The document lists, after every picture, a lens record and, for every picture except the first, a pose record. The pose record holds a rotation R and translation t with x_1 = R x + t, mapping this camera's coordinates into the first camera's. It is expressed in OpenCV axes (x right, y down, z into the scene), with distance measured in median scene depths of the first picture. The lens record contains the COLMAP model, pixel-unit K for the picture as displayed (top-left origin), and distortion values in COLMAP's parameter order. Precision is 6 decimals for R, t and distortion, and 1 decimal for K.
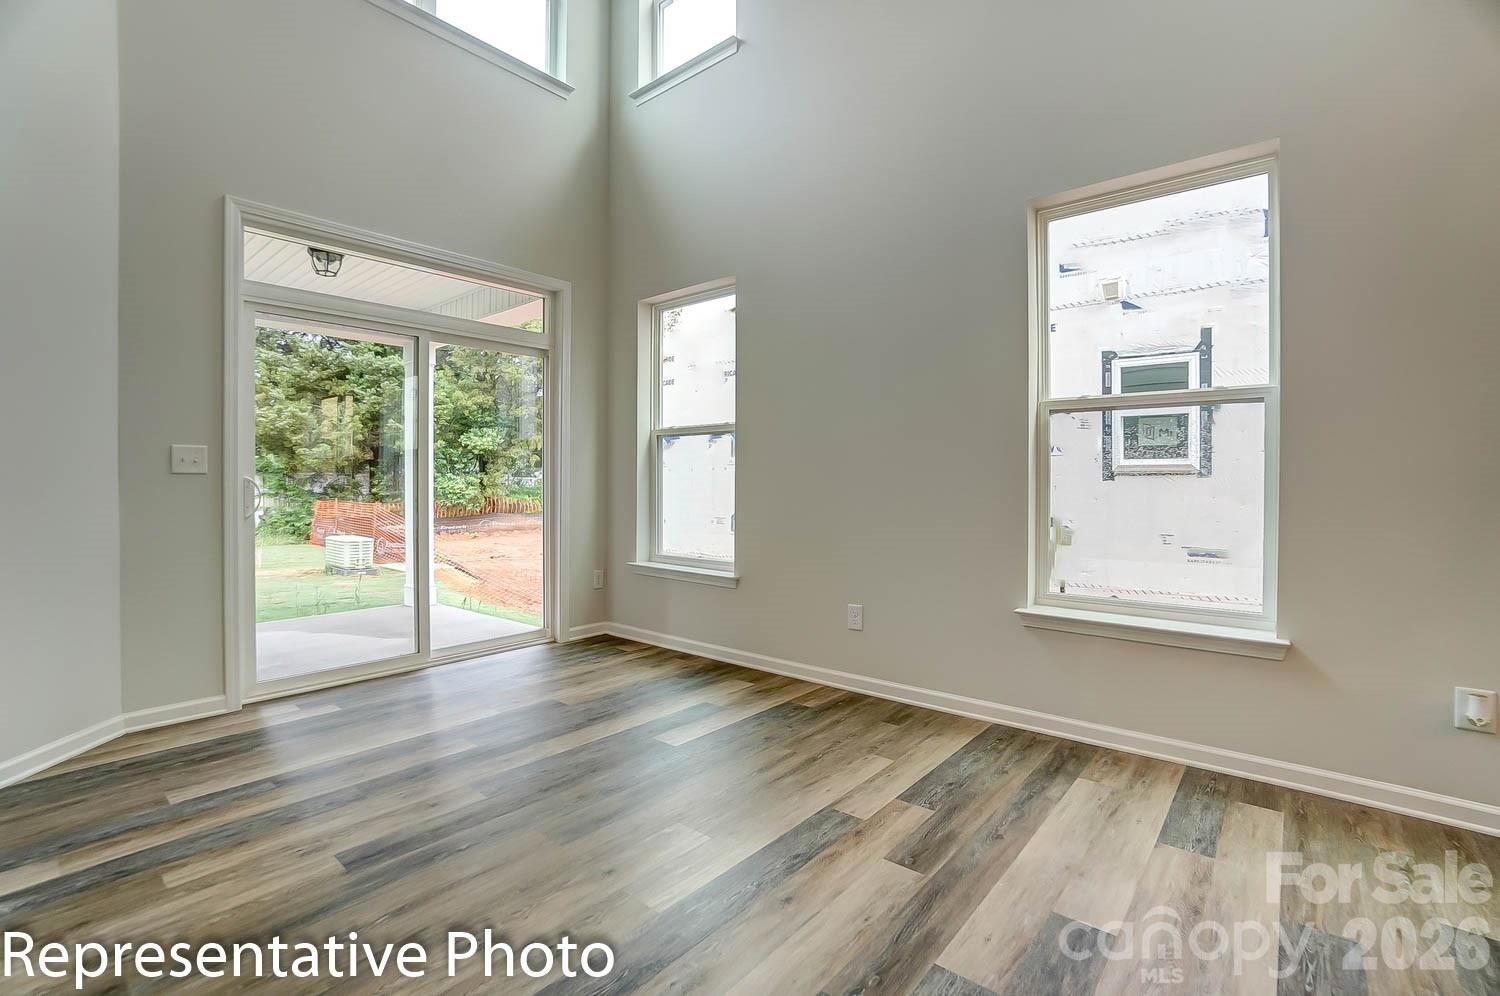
lens RADIAL K [[664.6, 0, 741.1], [0, 664.6, 496.1], [0, 0, 1]] dist [-0.046036, 0.013088]
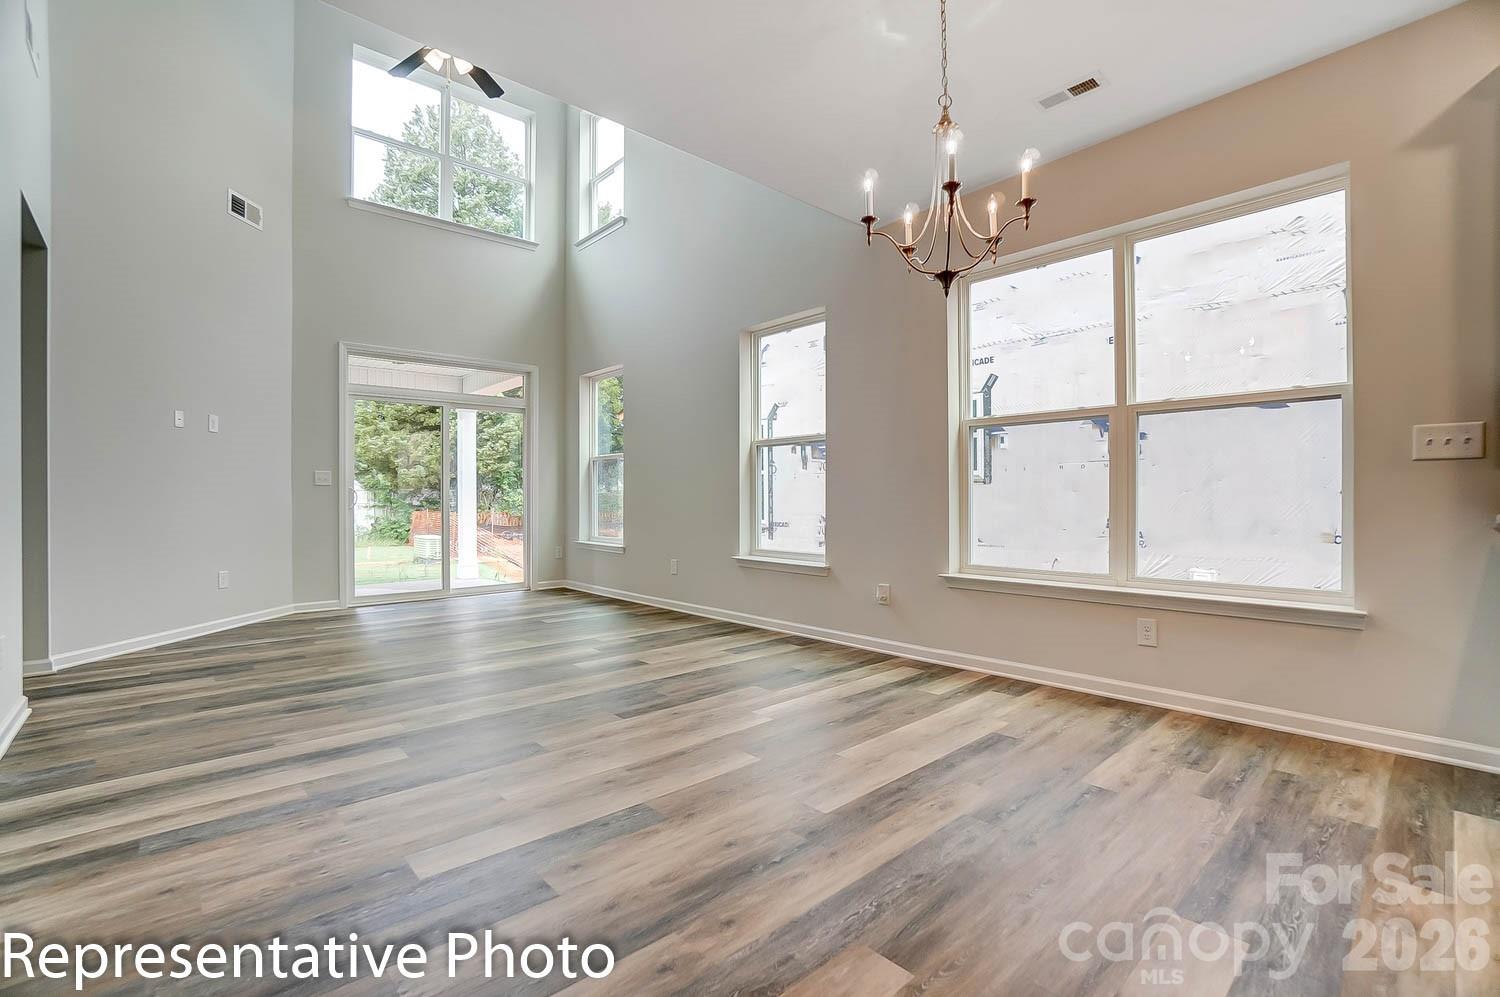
lens RADIAL K [[664.6, 0, 734.6], [0, 664.6, 506.9], [0, 0, 1]] dist [-0.046036, 0.013088]
pose [[0.990290, -0.004921, -0.138929, 0.296321], [0.004134, 0.999974, -0.005949, 0.020481], [0.138954, 0.005317, 0.990285, -0.354988]]
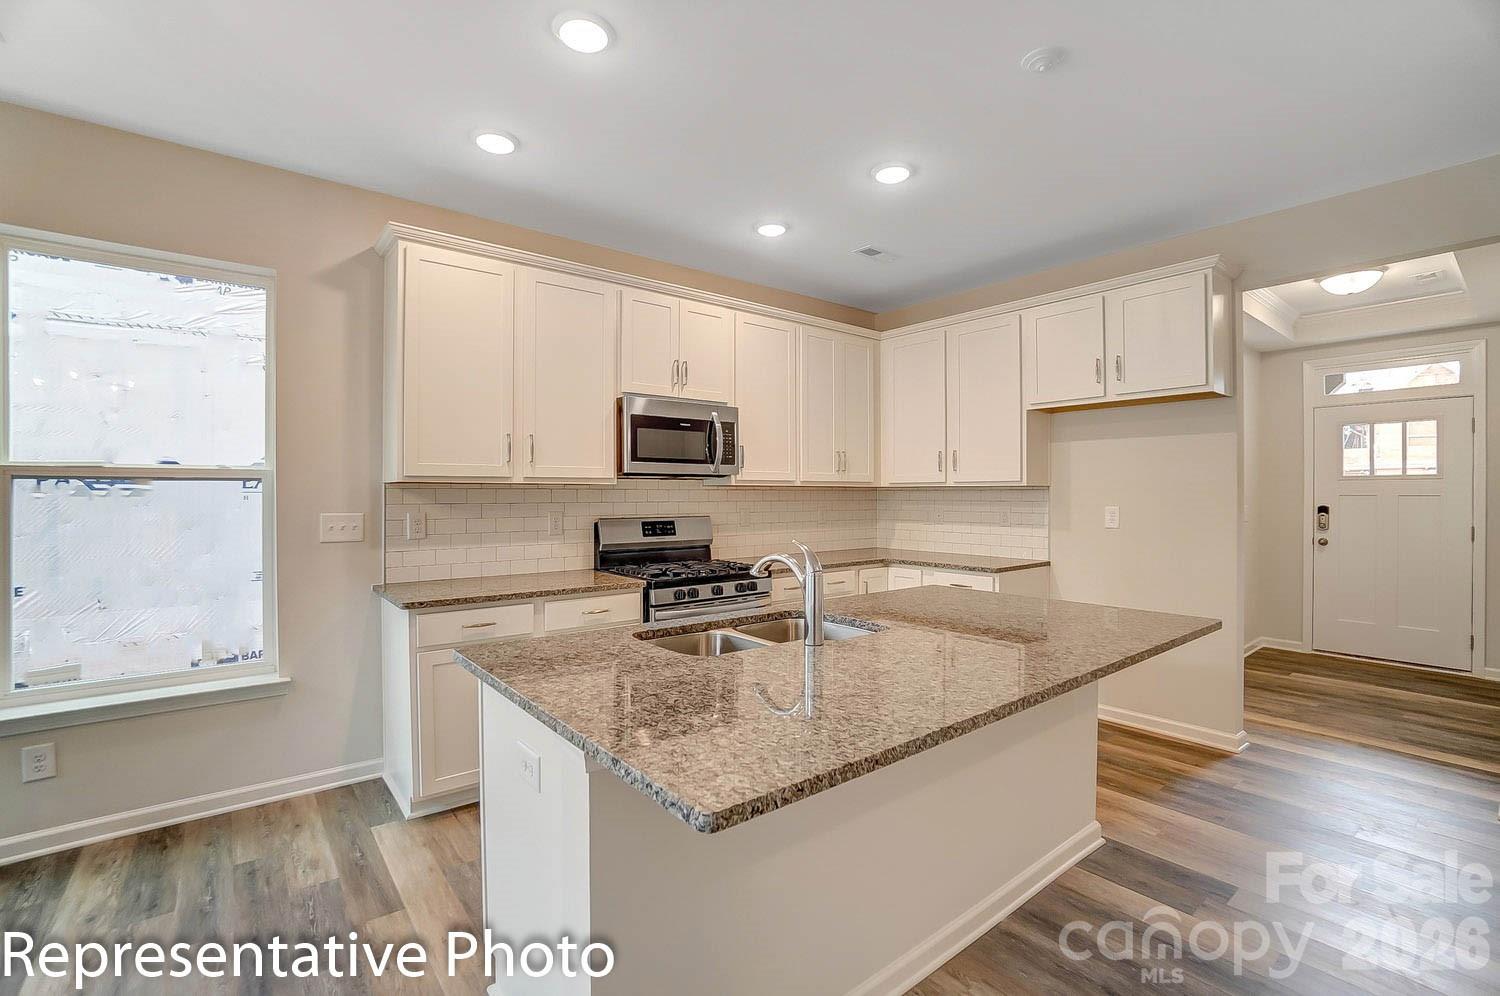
lens RADIAL K [[664.6, 0, 751.2], [0, 664.6, 497.2], [0, 0, 1]] dist [-0.046036, 0.013088]
pose [[0.190694, -0.006084, 0.981631, 0.249480], [0.016610, 0.999858, 0.002970, -0.034129], [-0.981509, 0.015738, 0.190768, -0.310458]]
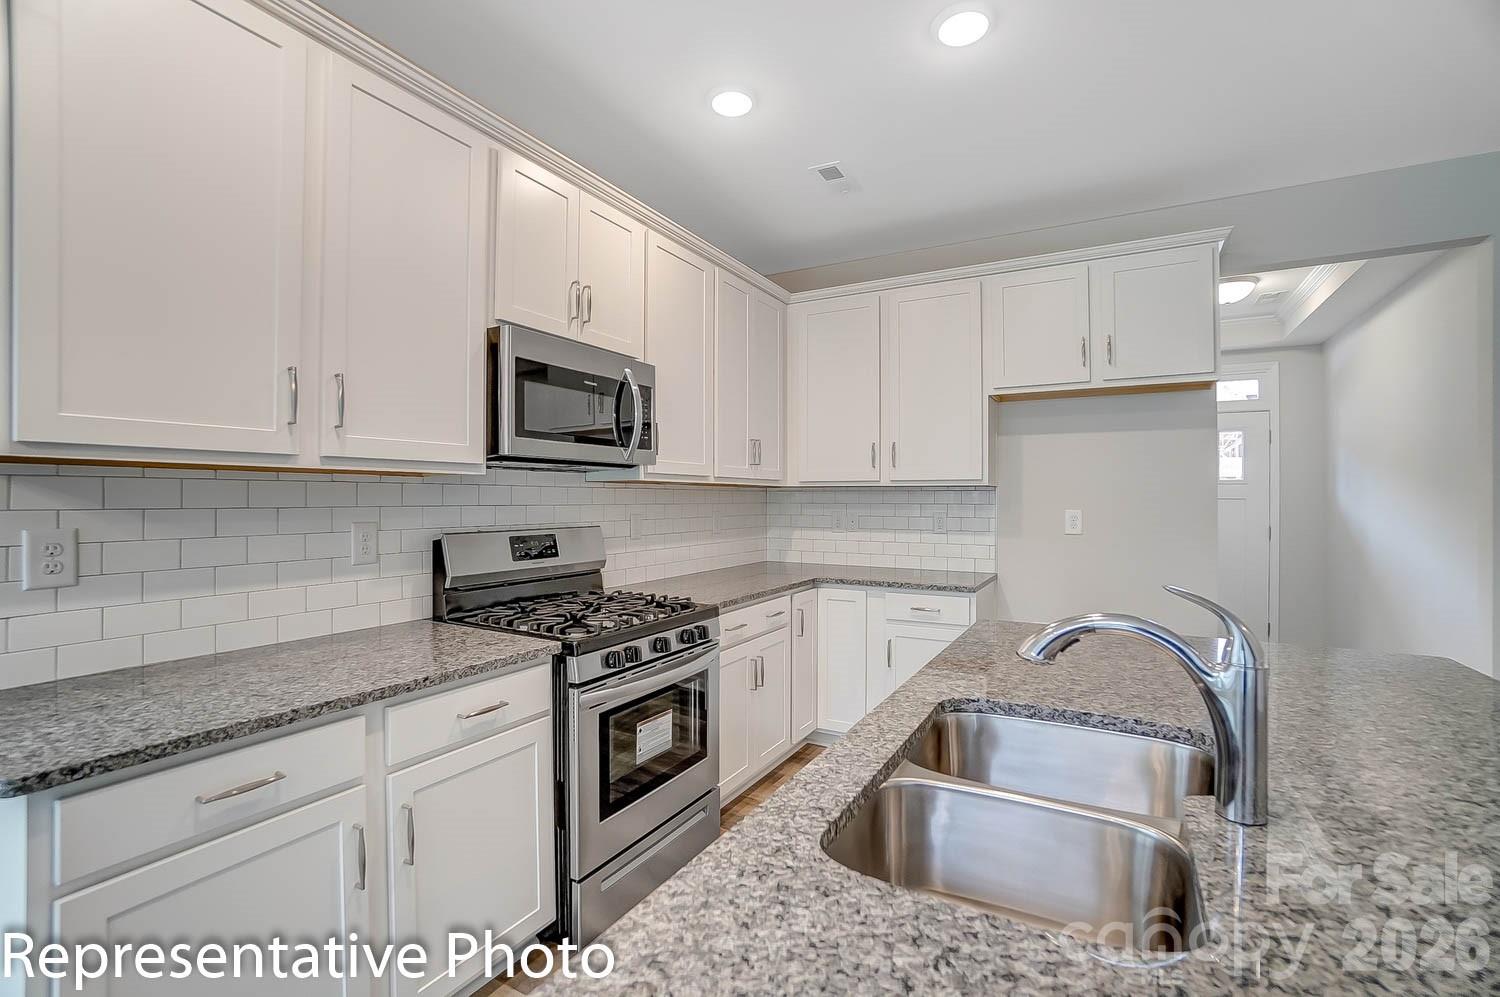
lens RADIAL K [[664.6, 0, 741.1], [0, 664.6, 493.2], [0, 0, 1]] dist [-0.046036, 0.013088]
pose [[-0.177762, 0.005449, 0.984058, 0.426235], [0.013161, 0.999908, -0.003159, -0.033560], [-0.983985, 0.012389, -0.177818, -0.164809]]
